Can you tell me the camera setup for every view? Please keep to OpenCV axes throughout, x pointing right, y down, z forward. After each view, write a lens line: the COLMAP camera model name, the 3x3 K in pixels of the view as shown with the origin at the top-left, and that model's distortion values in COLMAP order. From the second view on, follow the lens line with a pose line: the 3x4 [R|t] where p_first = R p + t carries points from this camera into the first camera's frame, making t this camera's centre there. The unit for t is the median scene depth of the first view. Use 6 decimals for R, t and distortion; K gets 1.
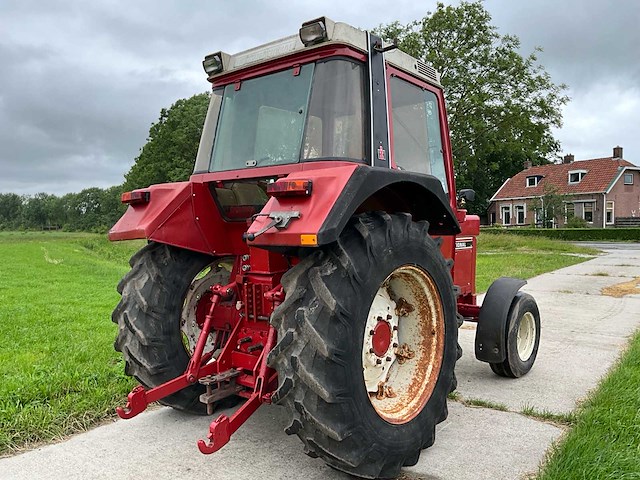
lens RADIAL K [[526.1, 0, 317.4], [0, 526.1, 238.6], [0, 0, 1]] dist [0.106553, -0.203346]
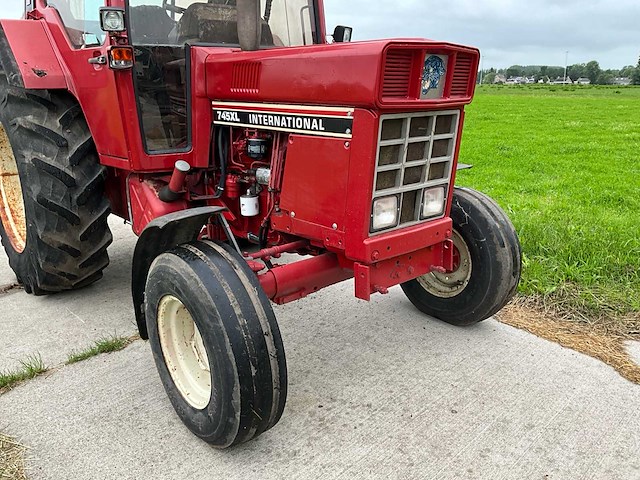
lens RADIAL K [[526.1, 0, 317.4], [0, 526.1, 238.6], [0, 0, 1]] dist [0.106553, -0.203346]
pose [[-0.153586, 0.287678, -0.945332, 1.056689], [-0.021826, 0.955462, 0.294306, -0.037499], [0.987894, 0.065834, -0.140467, 1.642081]]
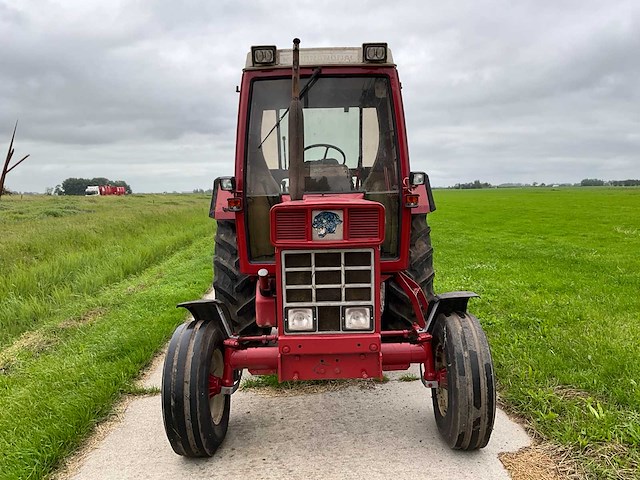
lens RADIAL K [[526.1, 0, 317.4], [0, 526.1, 238.6], [0, 0, 1]] dist [0.106553, -0.203346]
pose [[-0.761681, 0.085255, -0.642319, 0.960847], [0.013673, 0.993200, 0.115613, -0.112393], [0.647808, 0.079278, -0.757667, 2.280307]]
